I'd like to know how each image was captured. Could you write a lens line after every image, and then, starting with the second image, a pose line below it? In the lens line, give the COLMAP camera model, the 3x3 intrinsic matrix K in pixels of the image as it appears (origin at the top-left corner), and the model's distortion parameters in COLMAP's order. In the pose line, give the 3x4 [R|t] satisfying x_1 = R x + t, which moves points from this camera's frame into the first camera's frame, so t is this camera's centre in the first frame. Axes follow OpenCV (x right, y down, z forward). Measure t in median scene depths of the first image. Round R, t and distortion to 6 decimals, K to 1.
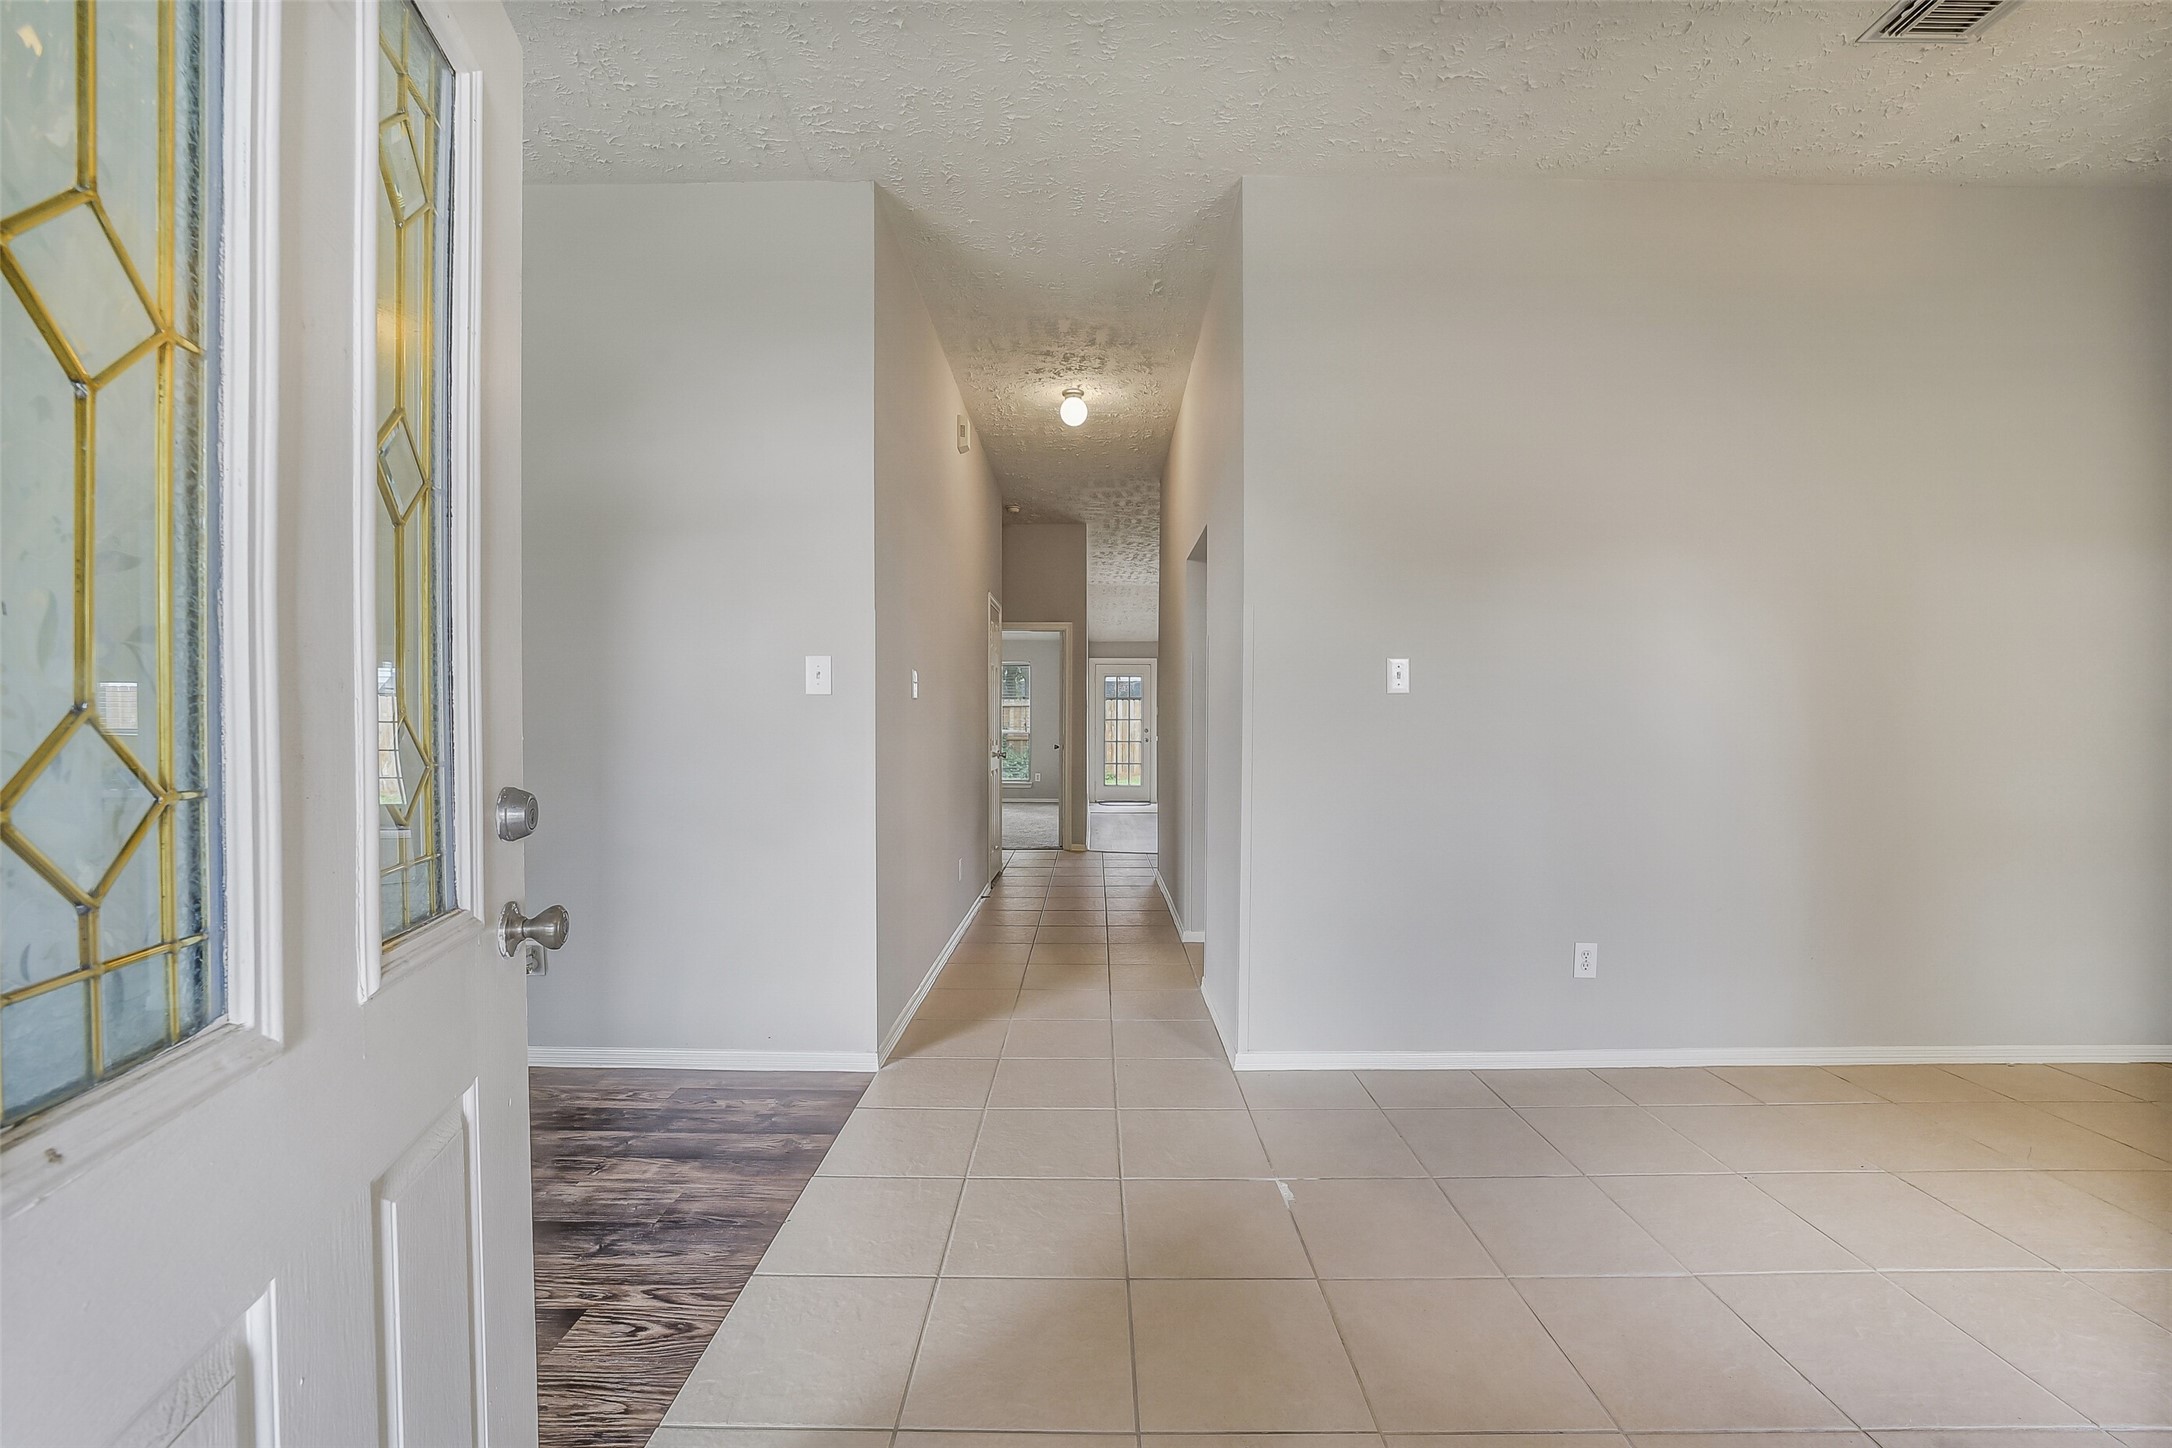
lens RADIAL K [[861.5, 0, 1083.1], [0, 861.5, 720.4], [0, 0, 1]] dist [-0.034855, 0.008513]
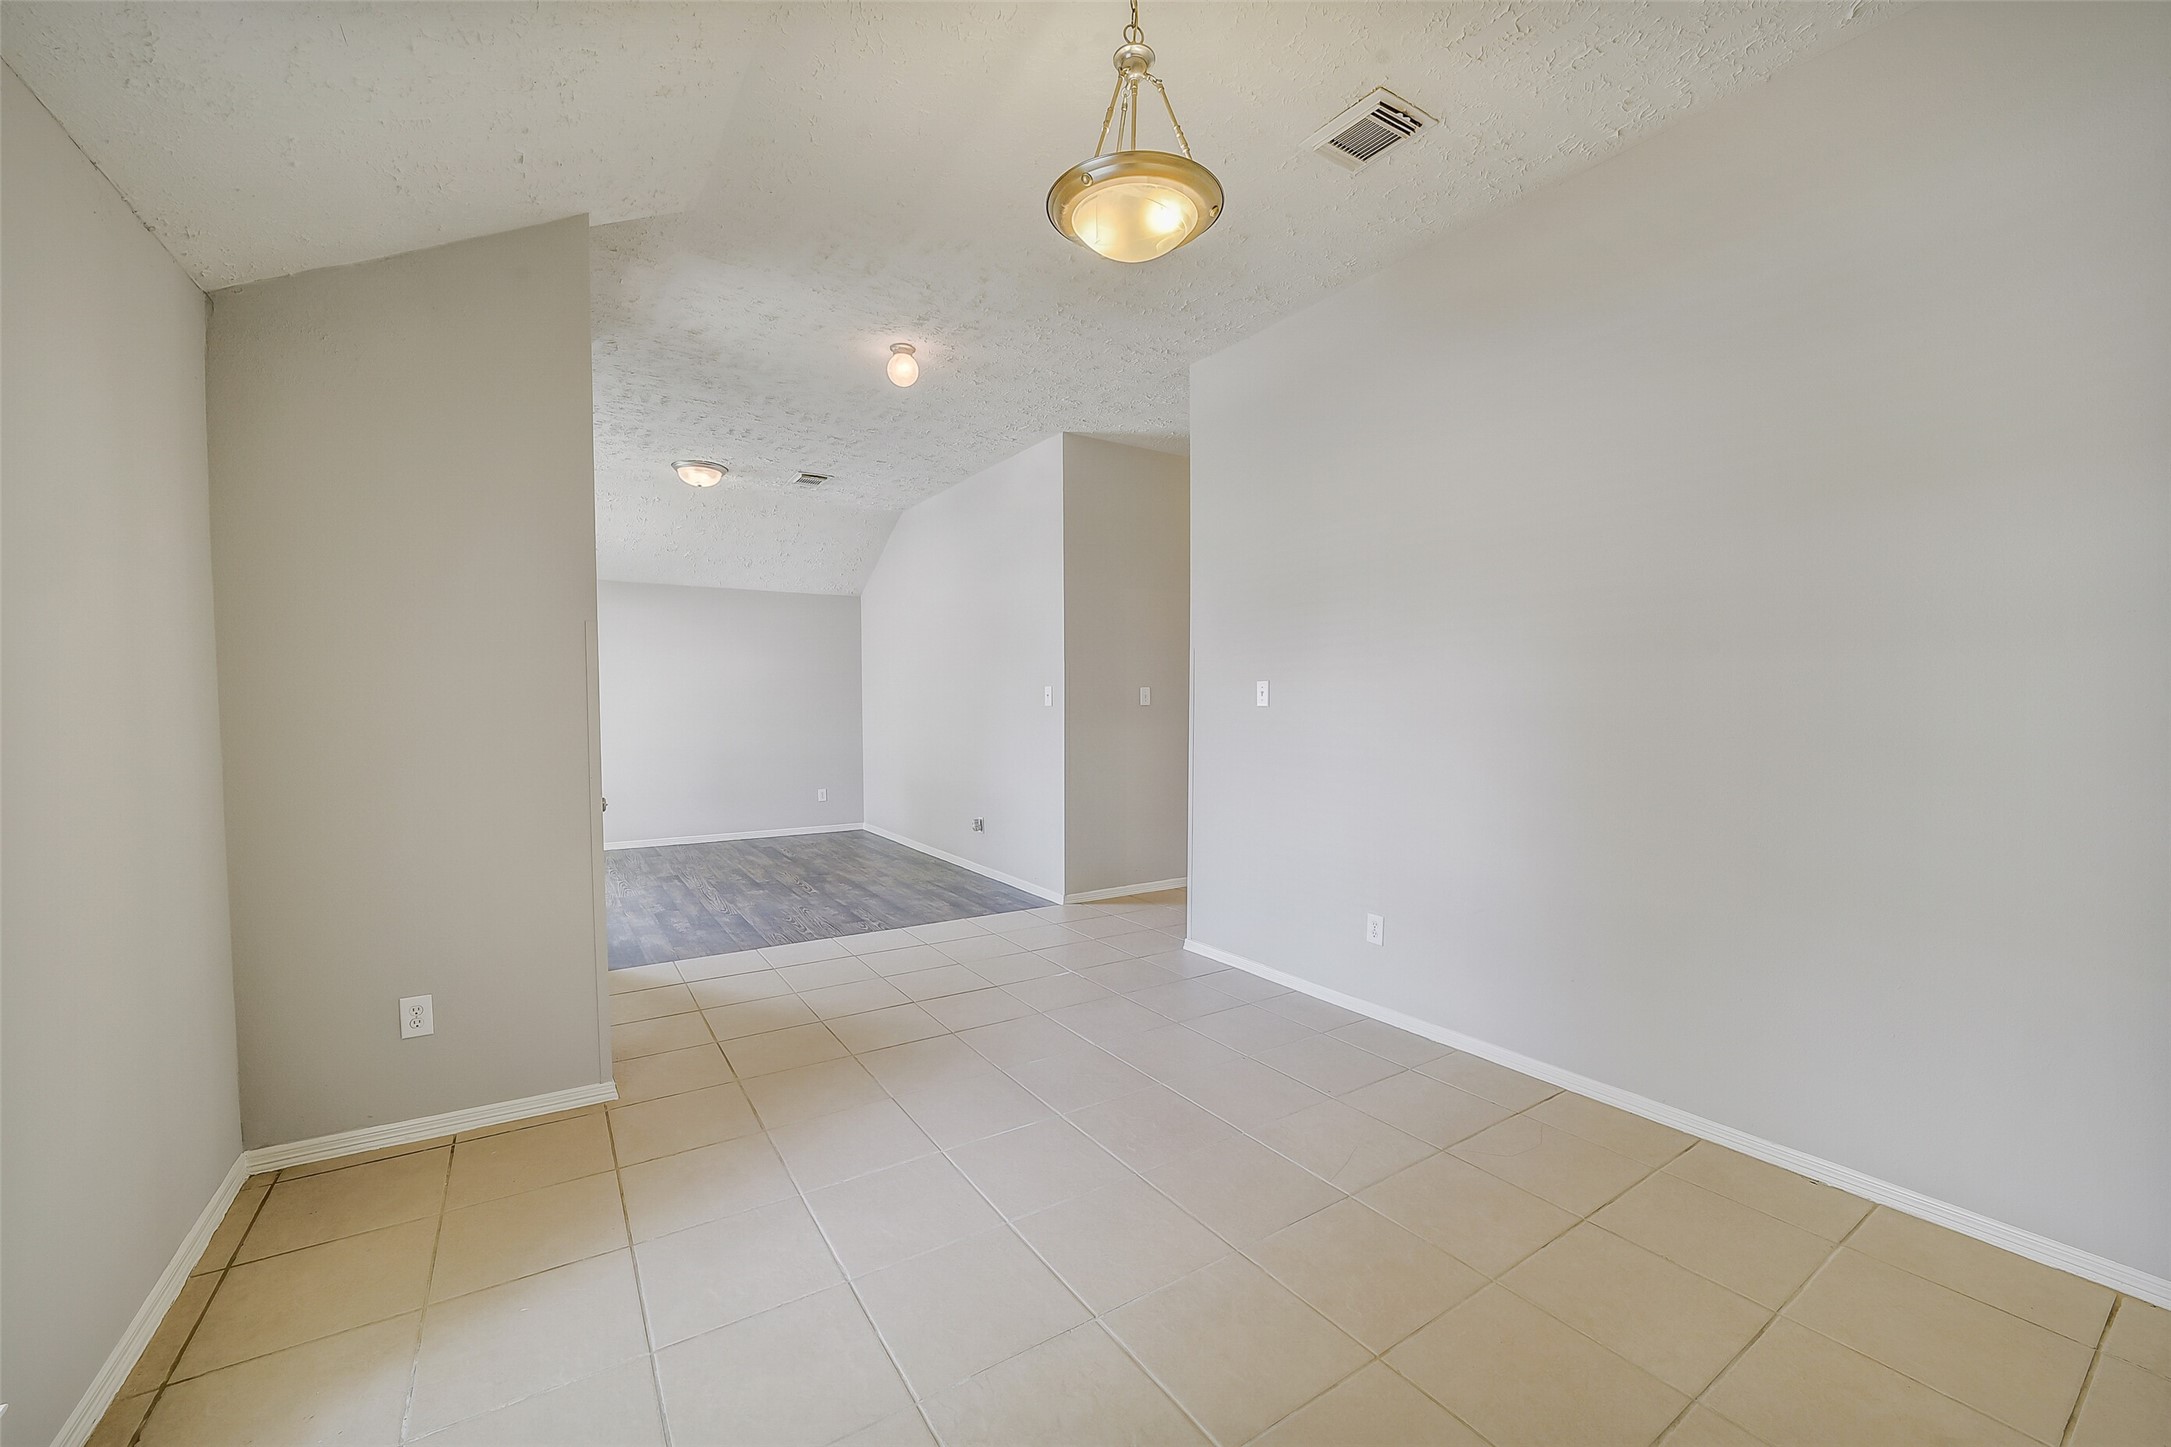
lens RADIAL K [[852.9, 0, 1079.3], [0, 852.9, 736.6], [0, 0, 1]] dist [-0.035158, 0.008378]
pose [[0.553718, 0.031474, -0.832109, 1.350679], [0.001430, 0.999248, 0.038748, -0.036728], [0.832703, -0.022645, 0.553256, -0.005826]]
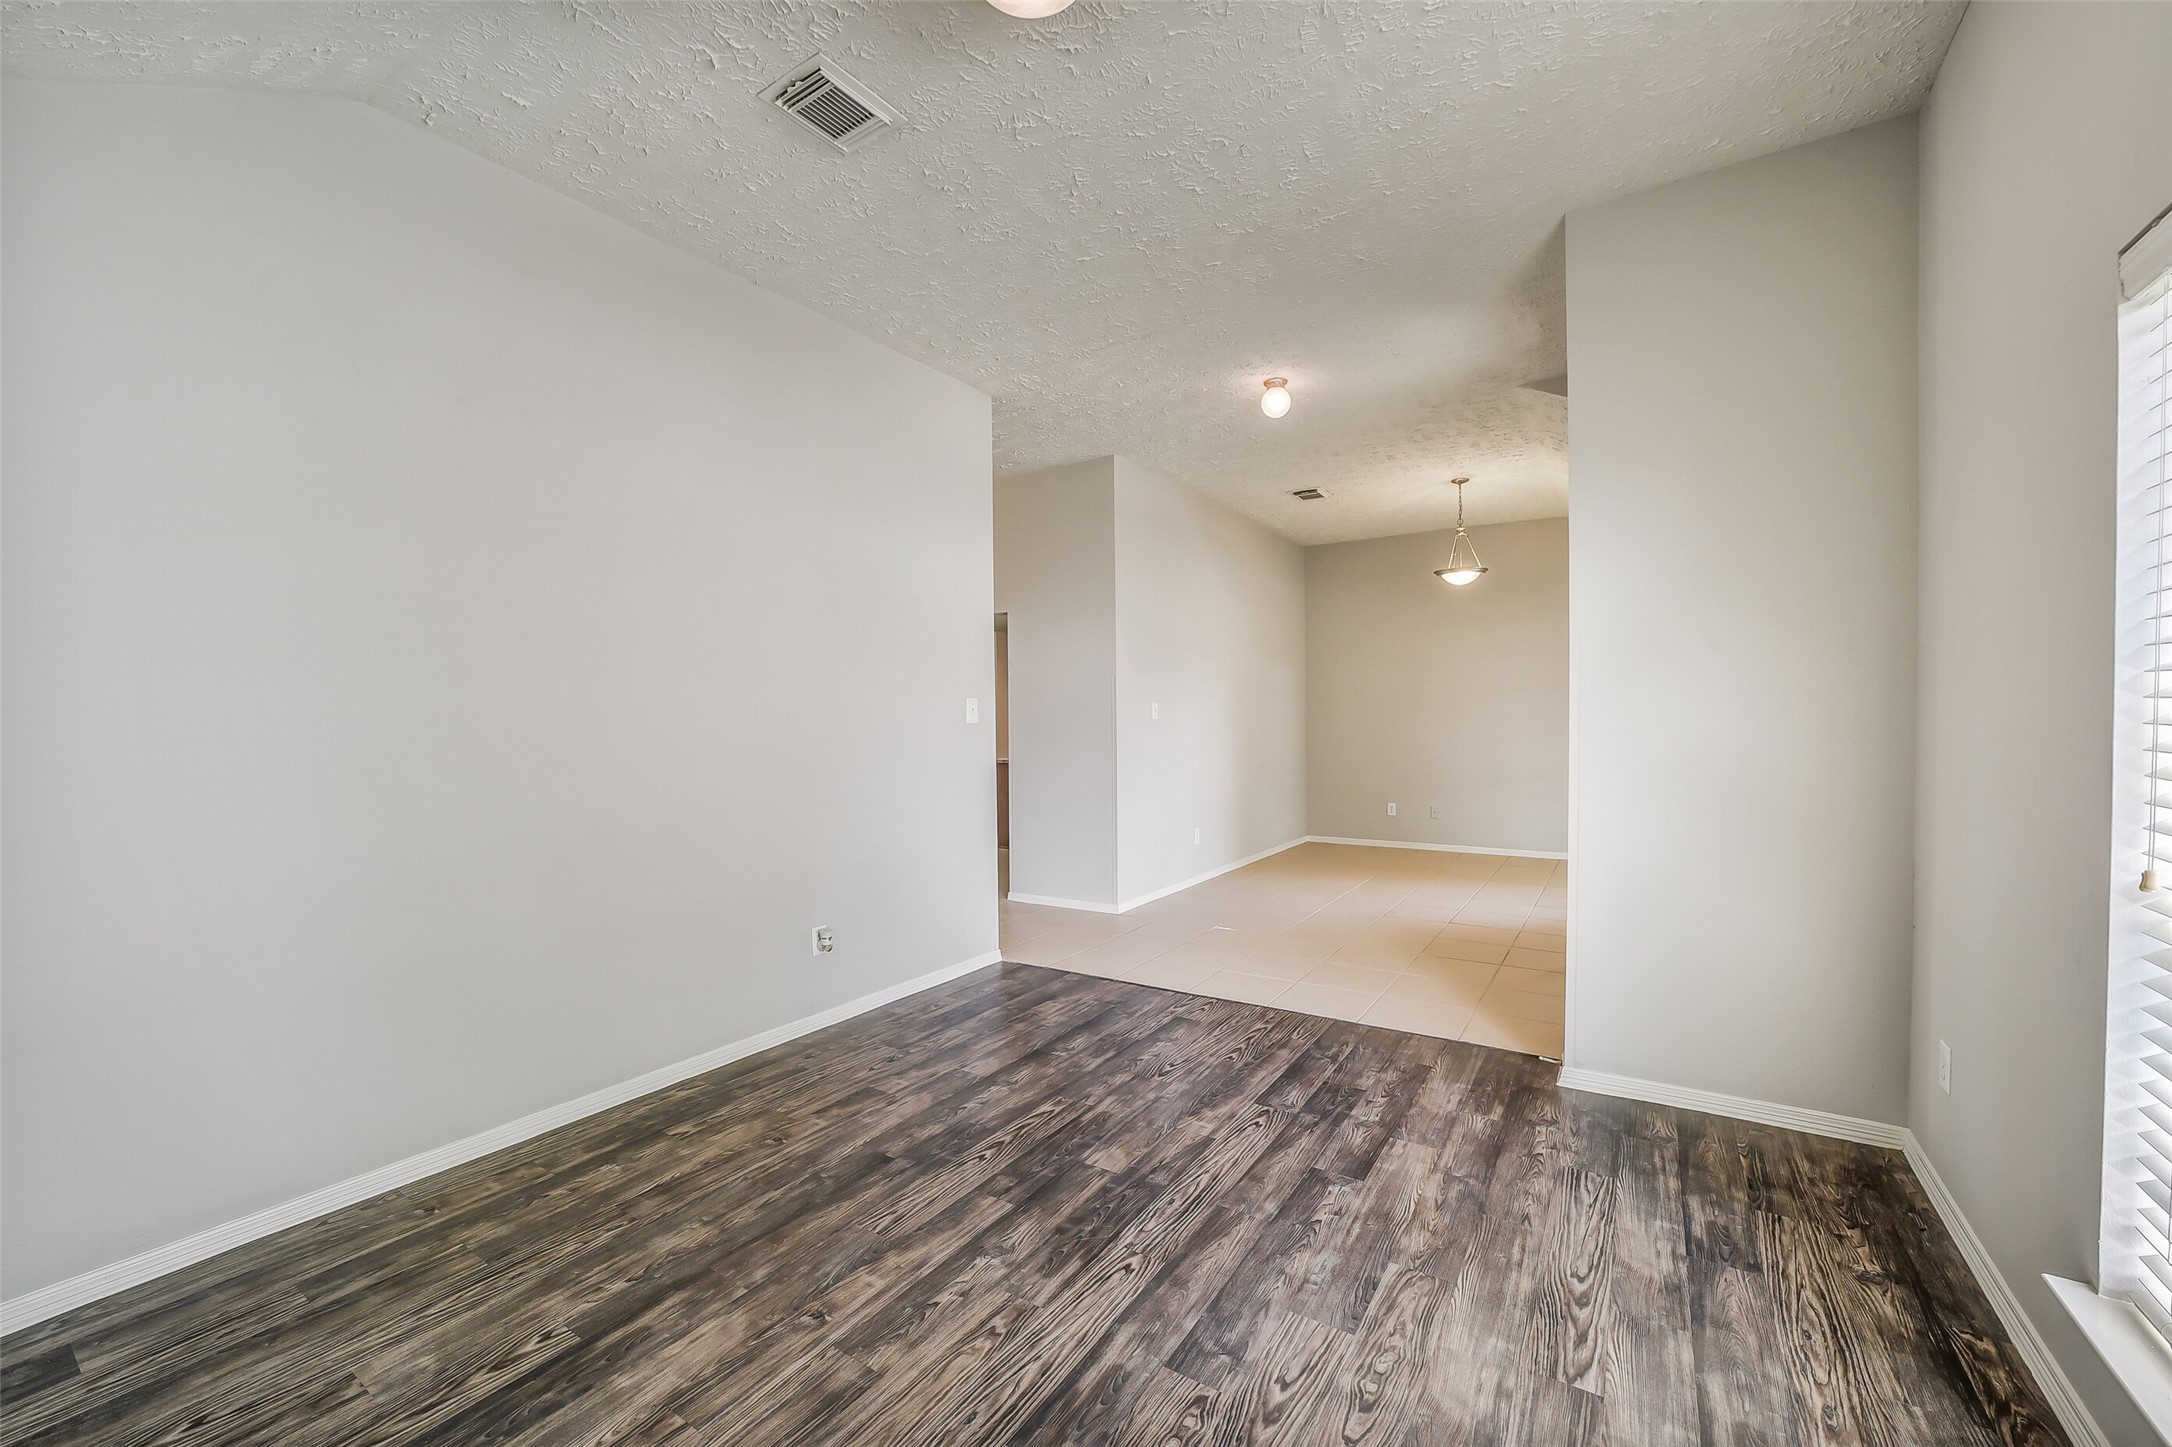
lens RADIAL K [[861.5, 0, 1083.1], [0, 861.5, 719.9], [0, 0, 1]] dist [-0.034855, 0.008513]
pose [[0.535481, -0.010365, 0.844484, -1.517489], [0.009105, 0.999937, 0.006500, -0.044828], [-0.844498, 0.004208, 0.535541, 0.014577]]
